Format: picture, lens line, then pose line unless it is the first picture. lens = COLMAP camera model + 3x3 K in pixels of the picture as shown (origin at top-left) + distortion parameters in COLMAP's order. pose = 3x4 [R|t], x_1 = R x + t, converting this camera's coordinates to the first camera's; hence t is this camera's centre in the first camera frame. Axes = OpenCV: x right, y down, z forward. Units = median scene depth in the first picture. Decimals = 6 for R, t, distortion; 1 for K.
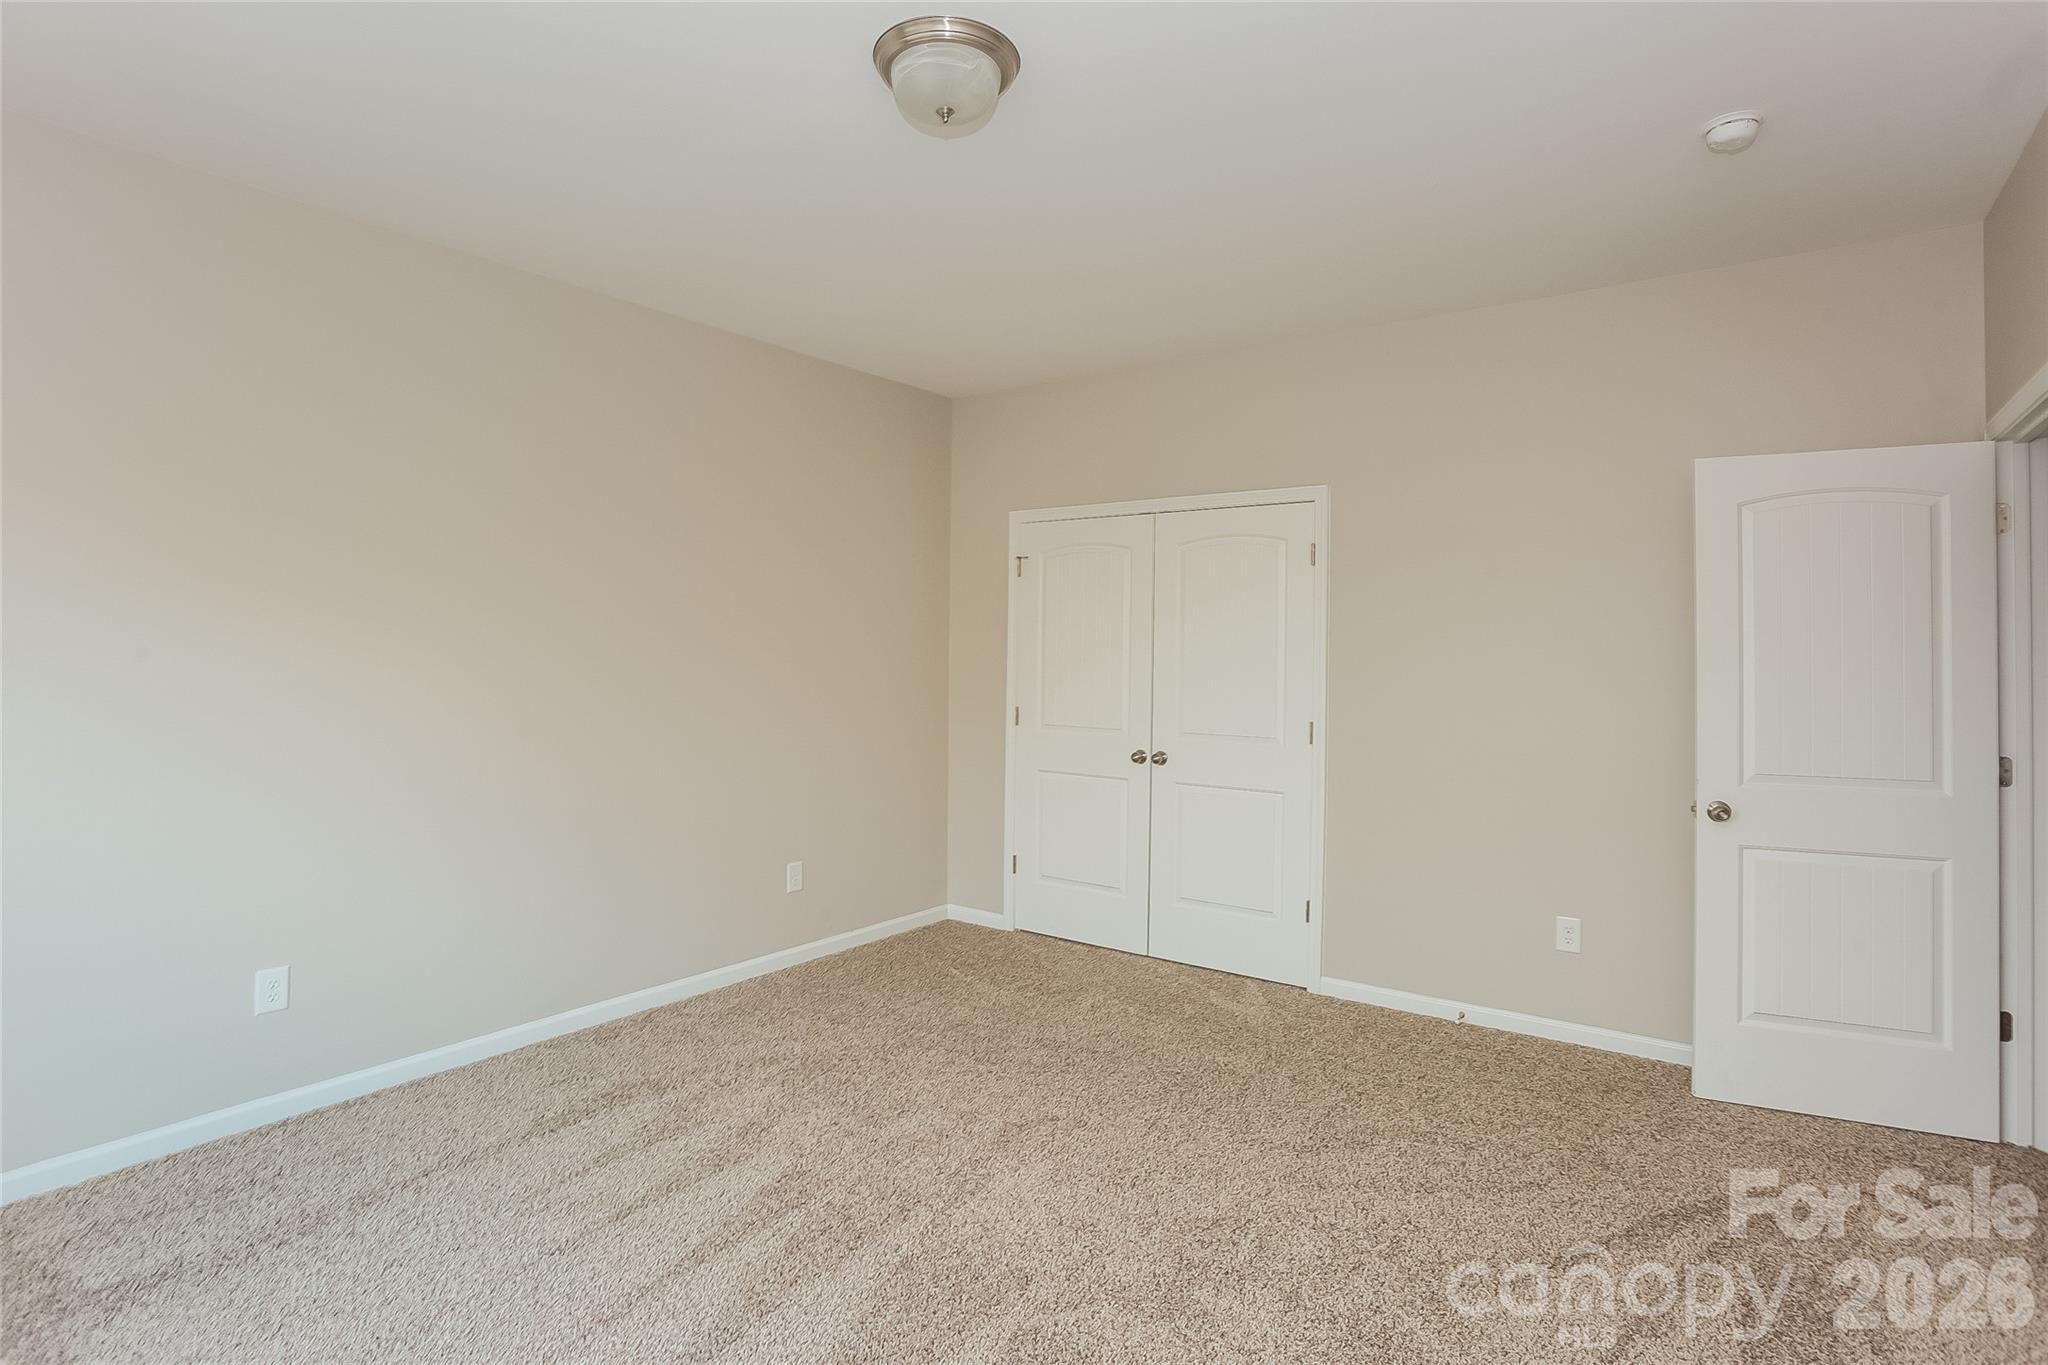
lens RADIAL K [[1056.5, 0, 1020.2], [0, 1056.5, 639.8], [0, 0, 1]] dist [-0.007396, -0.000472]
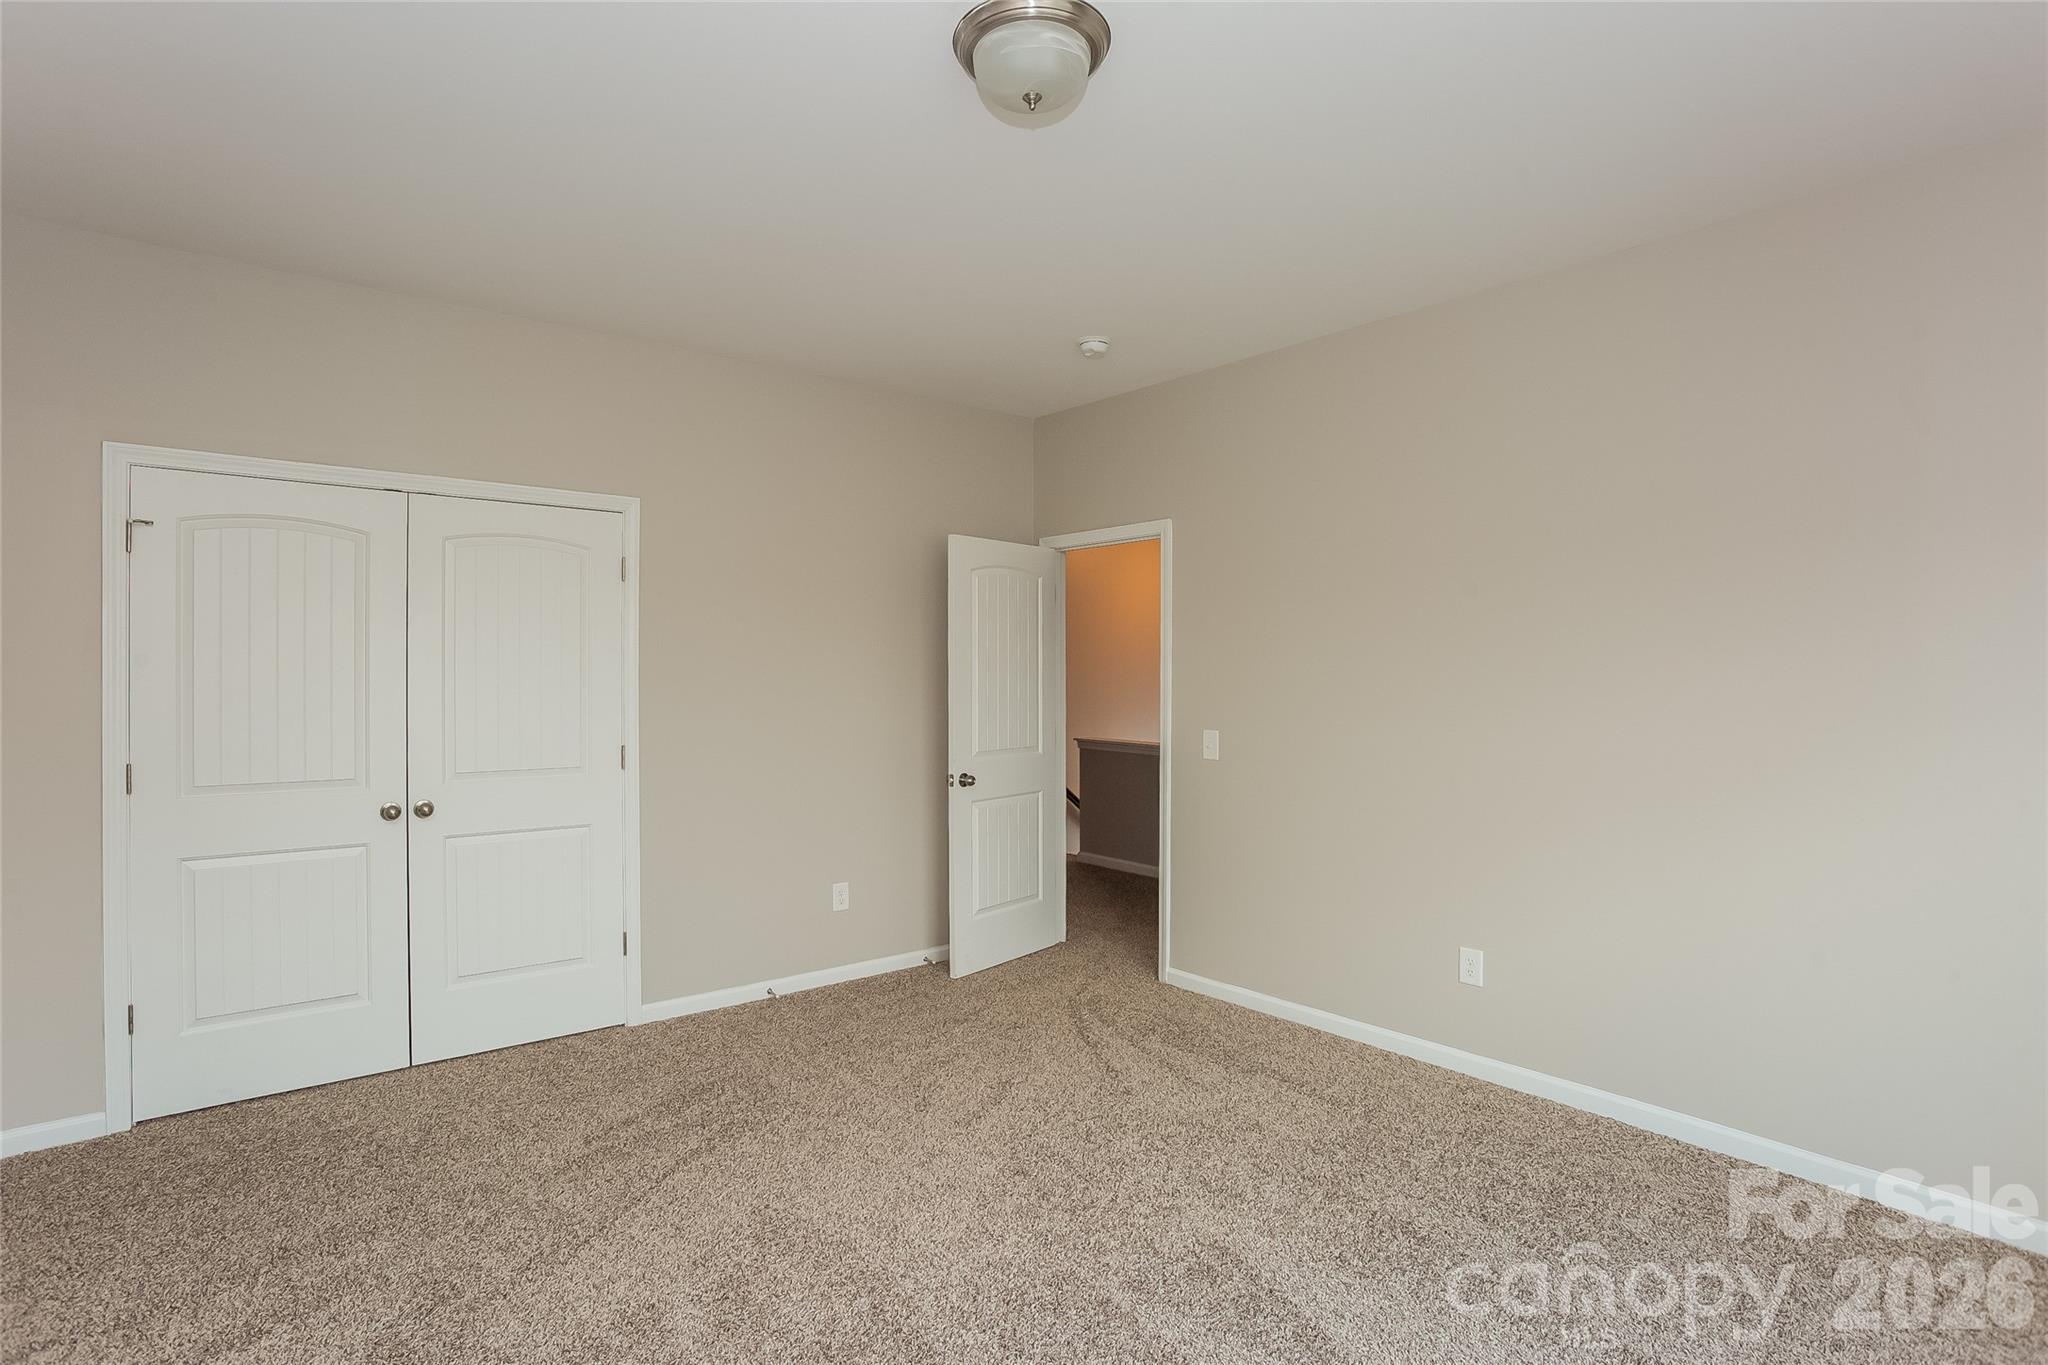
lens RADIAL K [[1056.5, 0, 1023.1], [0, 1056.5, 682.5], [0, 0, 1]] dist [-0.007396, -0.000472]
pose [[0.258963, -0.011492, 0.965819, -0.553973], [-0.004115, 0.999907, 0.013001, 0.007491], [-0.965878, -0.007341, 0.258892, 0.411118]]
